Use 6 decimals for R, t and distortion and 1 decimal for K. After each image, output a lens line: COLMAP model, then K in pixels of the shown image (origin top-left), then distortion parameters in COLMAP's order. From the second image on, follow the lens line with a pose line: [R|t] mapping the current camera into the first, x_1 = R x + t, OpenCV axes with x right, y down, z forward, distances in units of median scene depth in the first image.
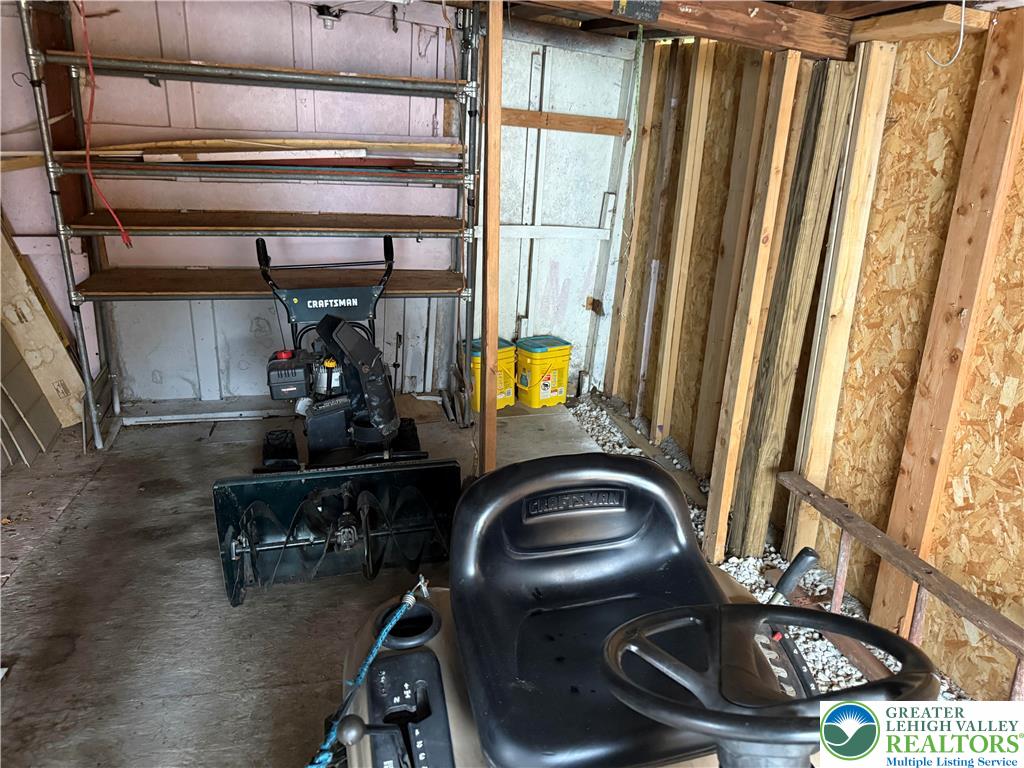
lens RADIAL K [[706.6, 0, 510.3], [0, 706.6, 390.1], [0, 0, 1]] dist [0.028386, -0.038002]
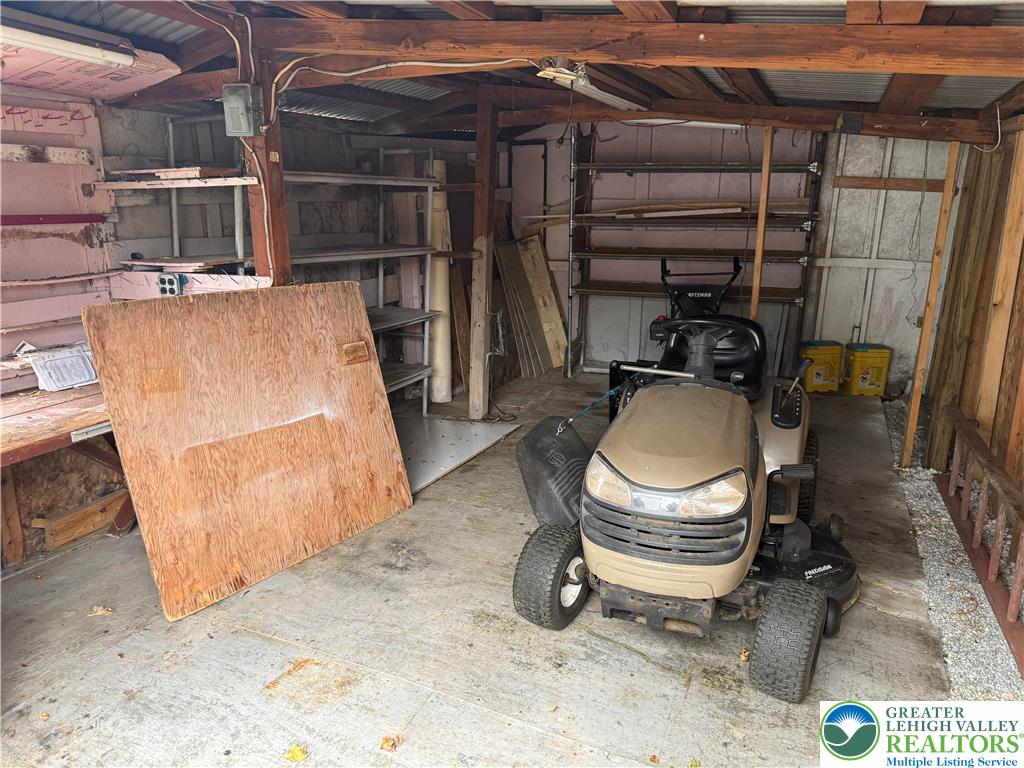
lens RADIAL K [[706.6, 0, 510.3], [0, 706.6, 390.1], [0, 0, 1]] dist [0.028386, -0.038002]
pose [[0.801647, 0.118626, -0.585910, 0.336122], [-0.167044, 0.985522, -0.029018, 0.183750], [0.573985, 0.121135, 0.809857, -0.502021]]
